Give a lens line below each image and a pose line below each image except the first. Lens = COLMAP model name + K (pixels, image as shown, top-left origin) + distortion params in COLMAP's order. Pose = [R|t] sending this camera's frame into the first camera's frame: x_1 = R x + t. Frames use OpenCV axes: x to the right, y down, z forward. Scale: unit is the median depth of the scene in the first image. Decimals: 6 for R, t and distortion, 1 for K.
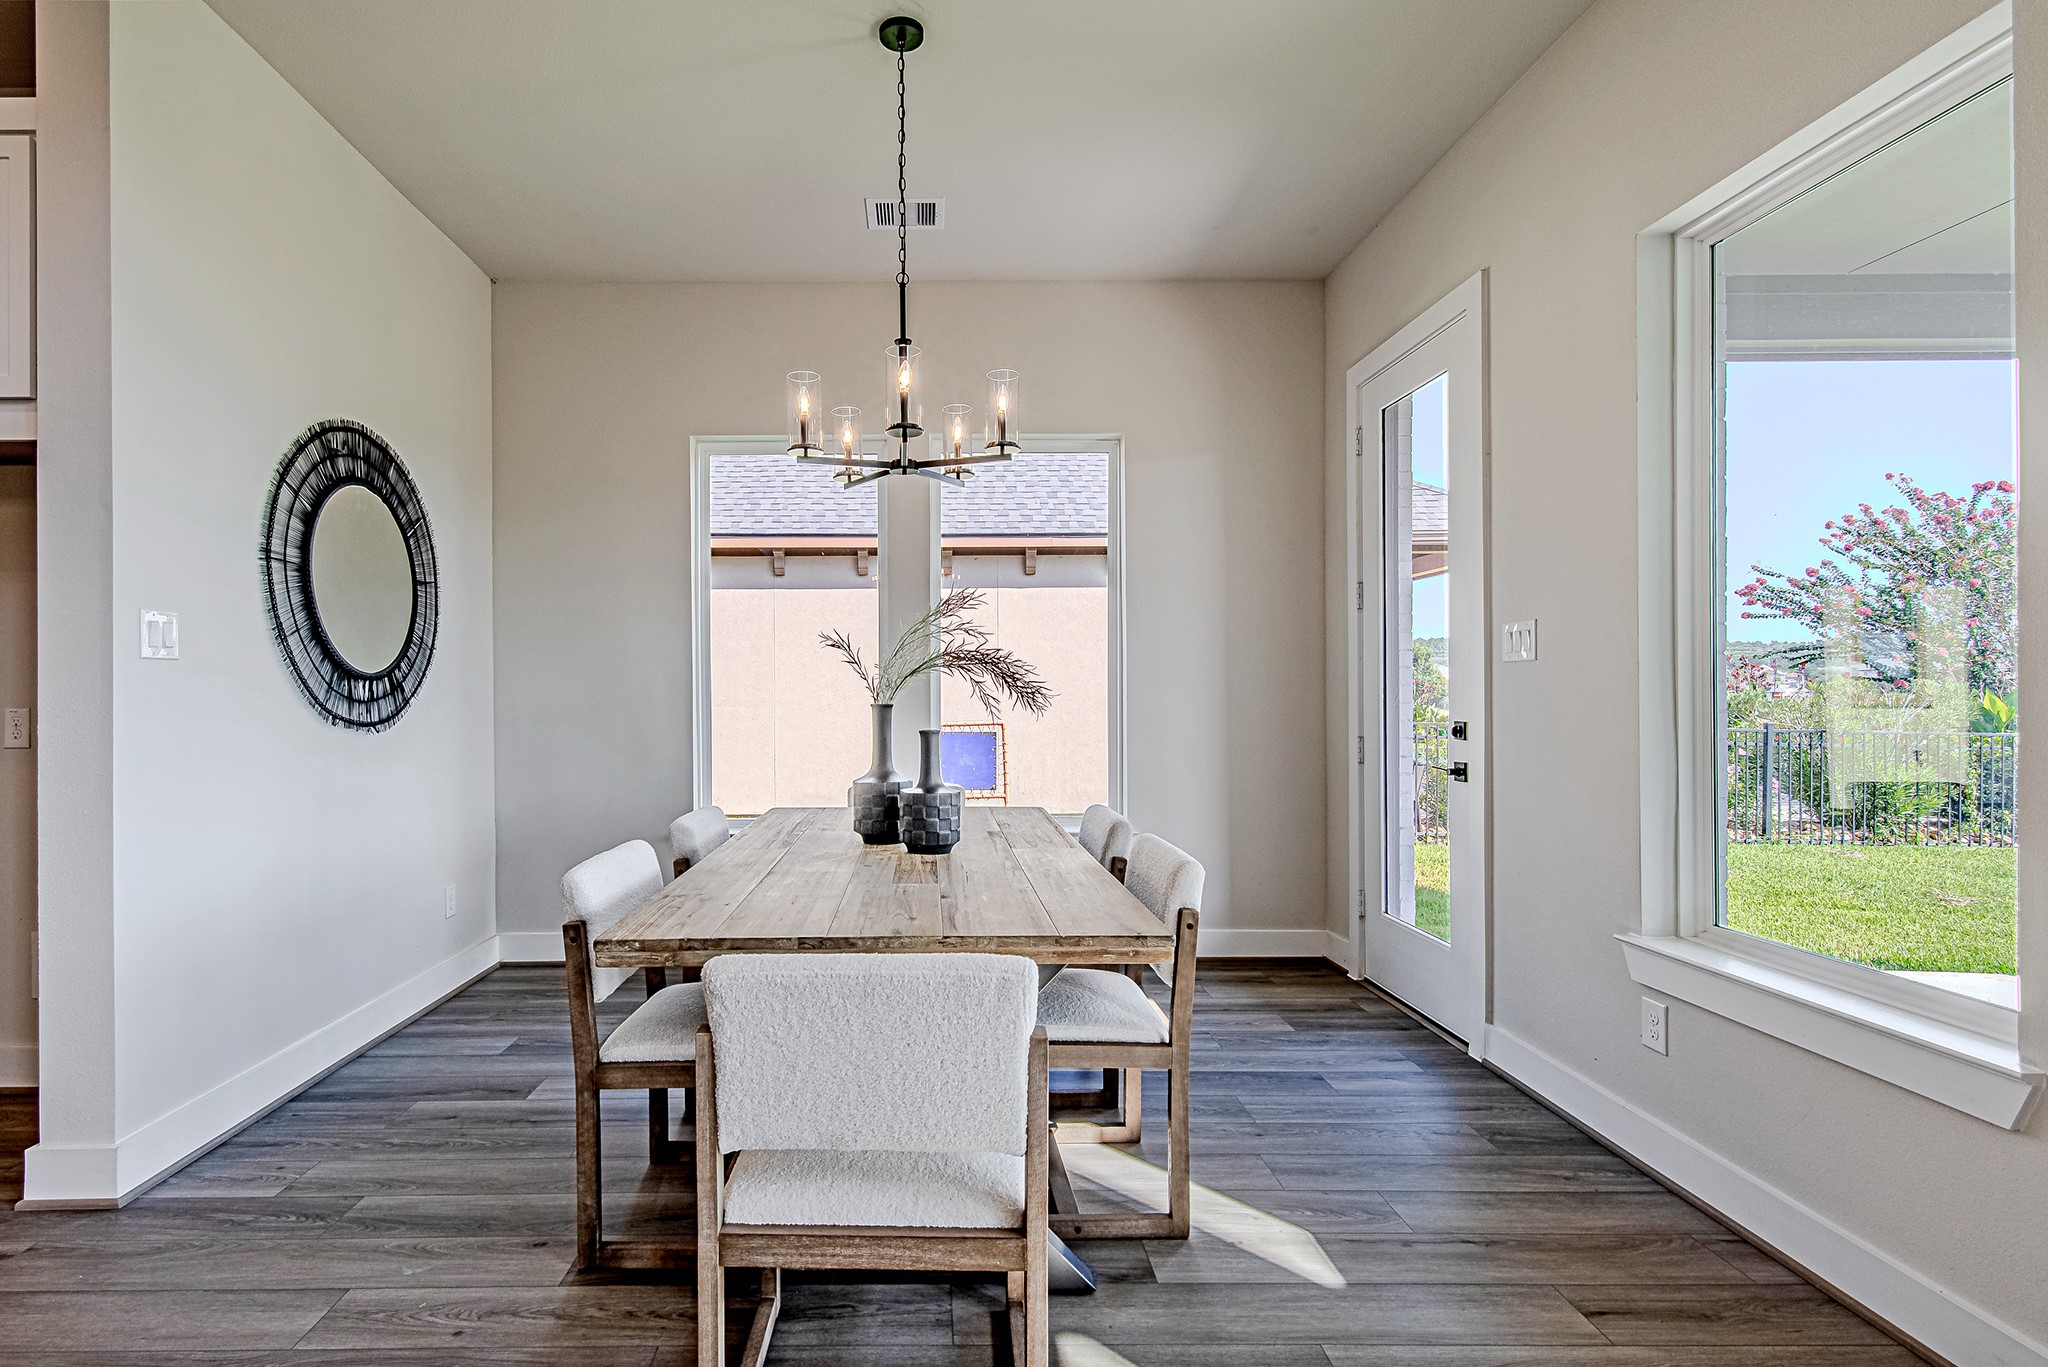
lens RADIAL K [[990.9, 0, 974.6], [0, 990.9, 683.6], [0, 0, 1]] dist [0.006929, -0.003694]
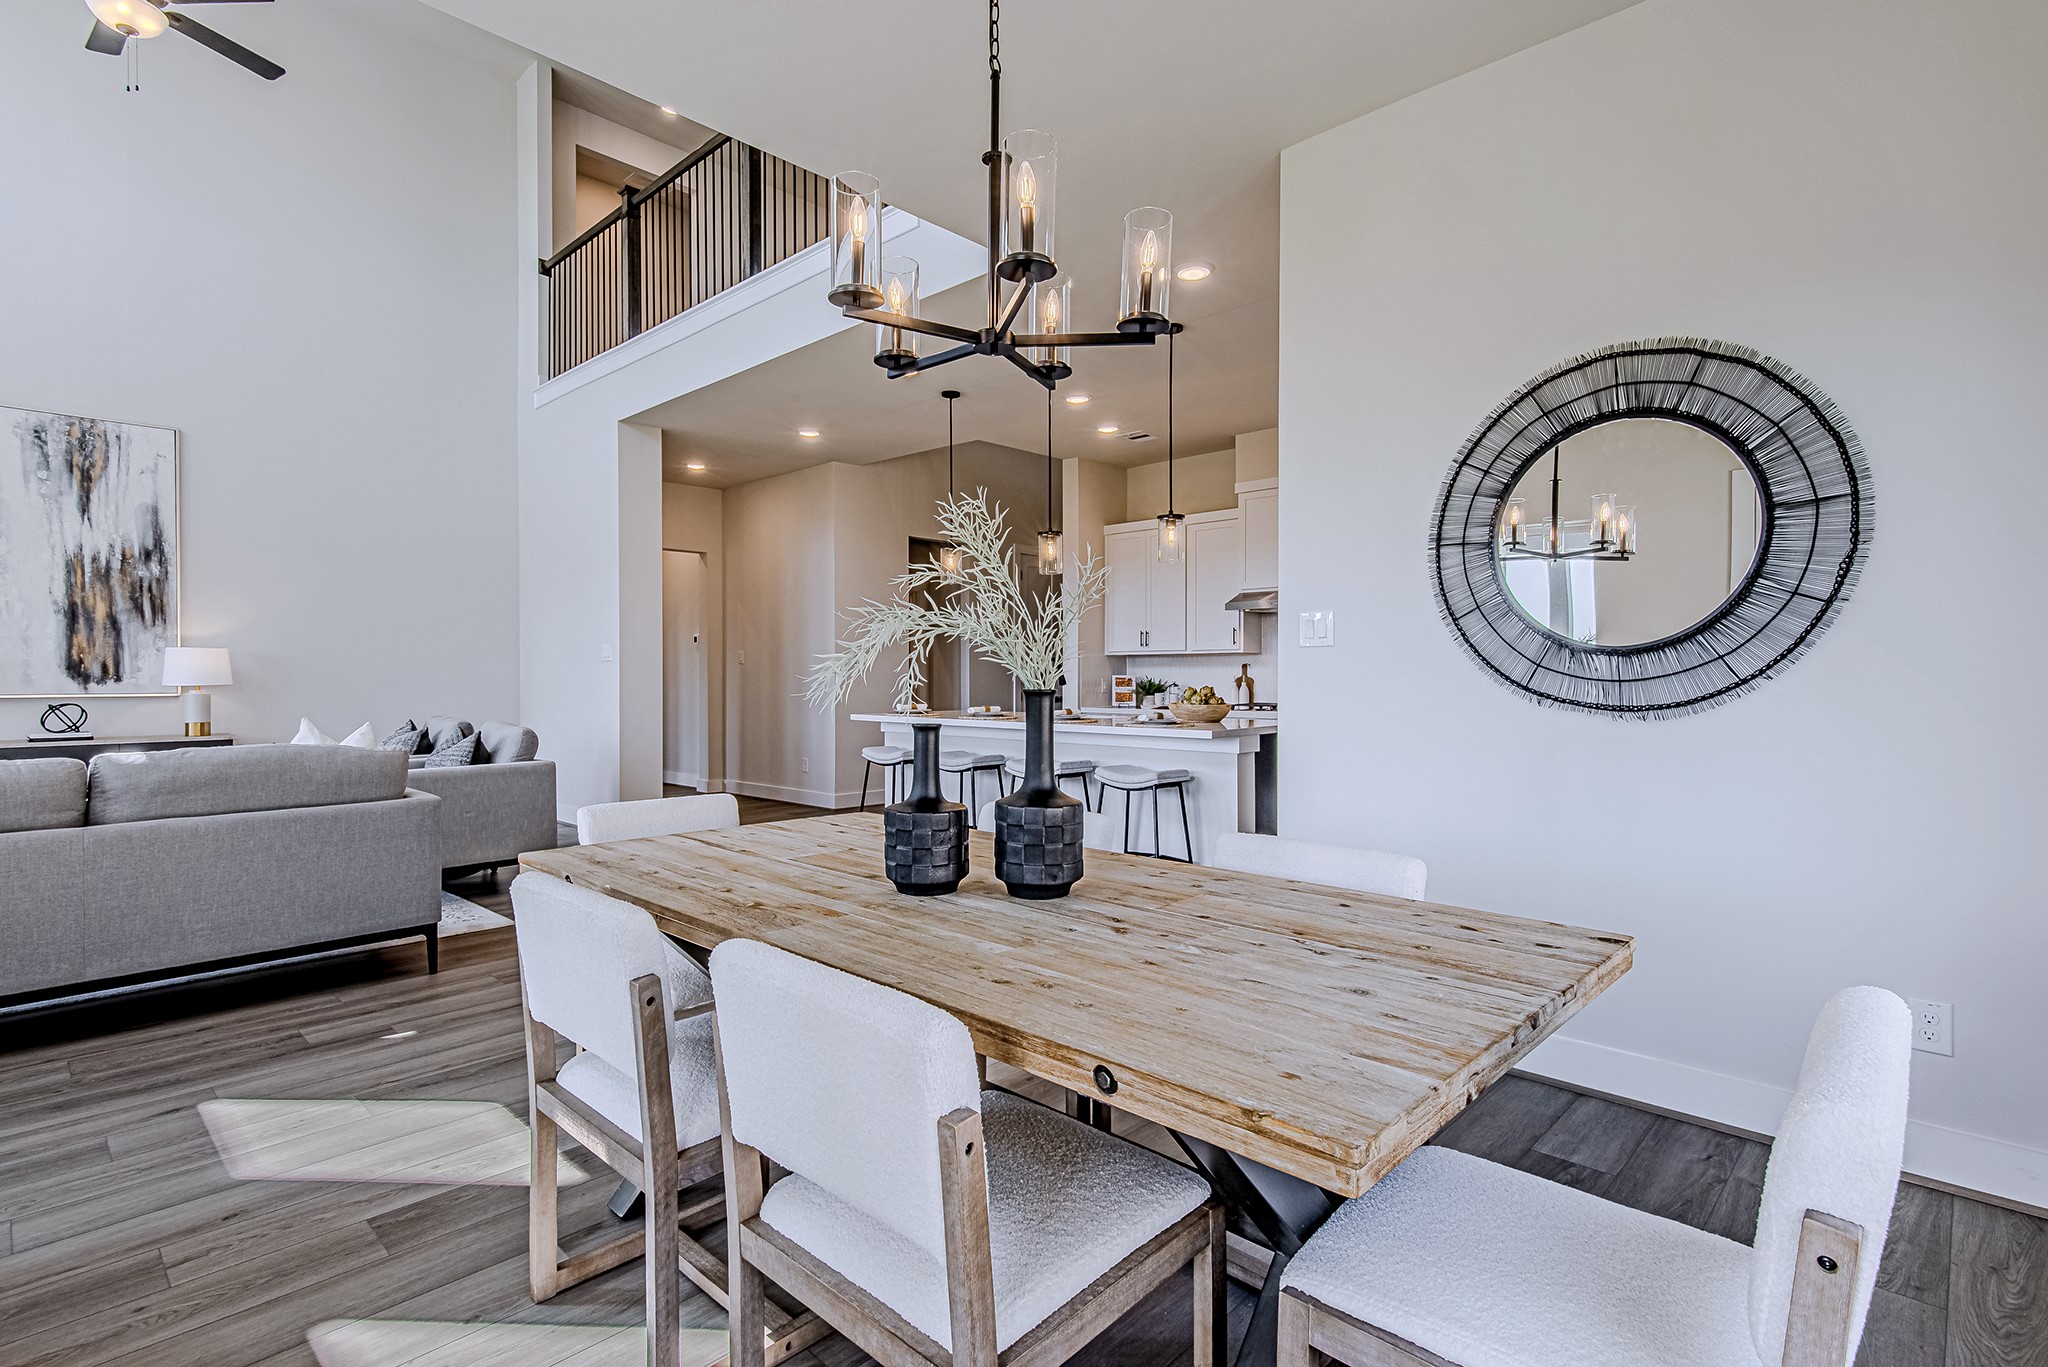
lens RADIAL K [[990.9, 0, 991.4], [0, 990.9, 679.2], [0, 0, 1]] dist [0.006929, -0.003694]
pose [[-0.728843, 0.008911, -0.684623, 0.365006], [0.008485, 0.999956, 0.003982, 0.009541], [0.684629, -0.002907, -0.728886, 1.383993]]
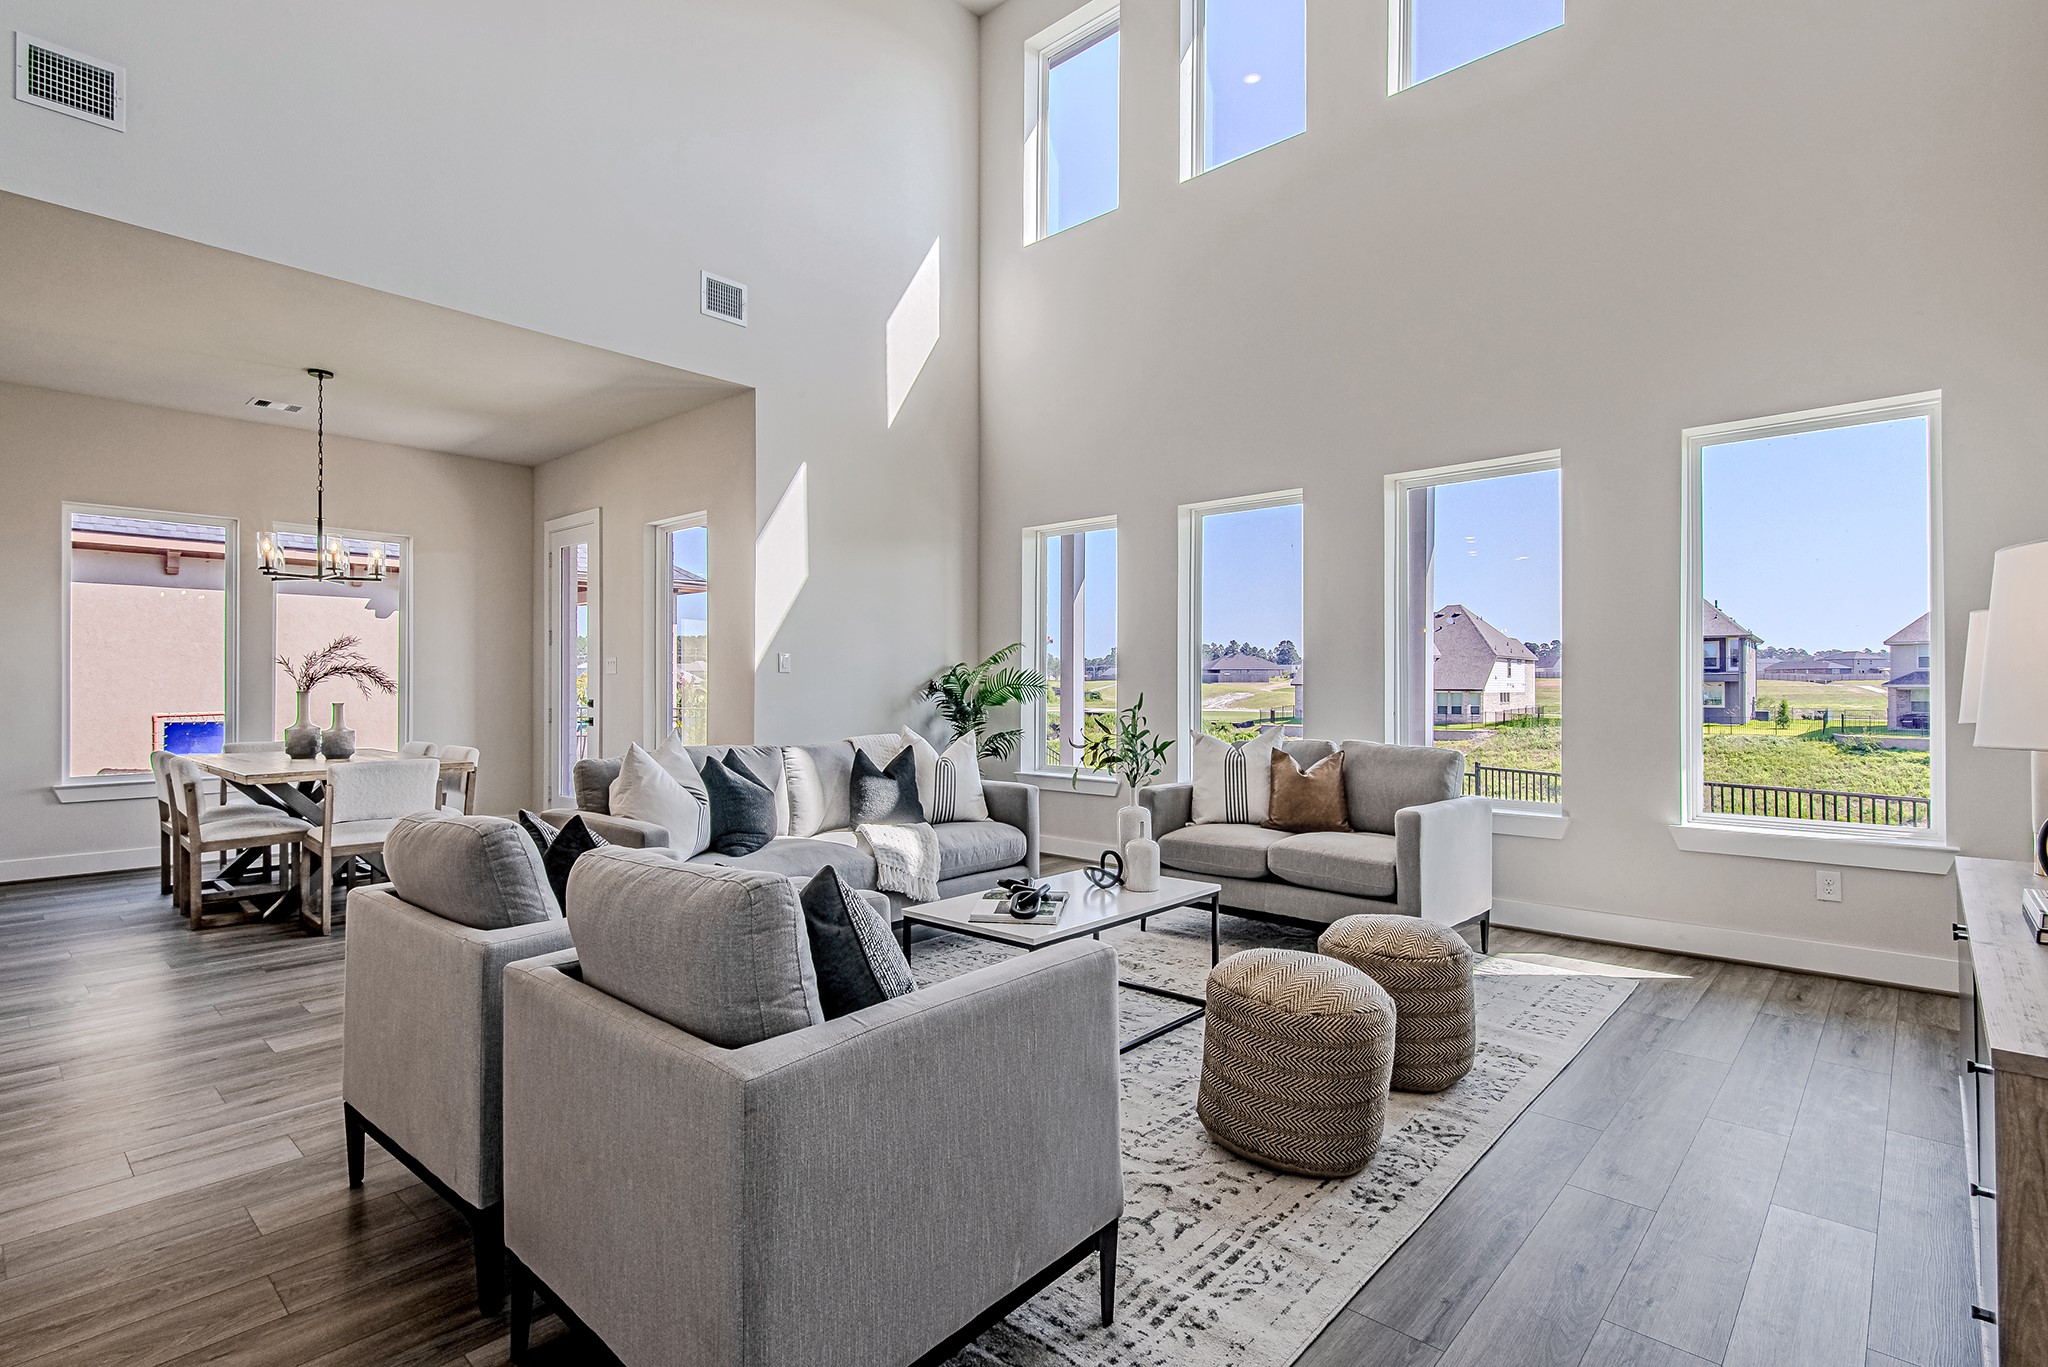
lens RADIAL K [[990.9, 0, 1016.6], [0, 990.9, 662.3], [0, 0, 1]] dist [0.006929, -0.003694]
pose [[0.696168, 0.023043, 0.717509, -0.502272], [-0.009269, 0.999690, -0.023111, -0.004633], [-0.717819, 0.009439, 0.696166, -1.378862]]
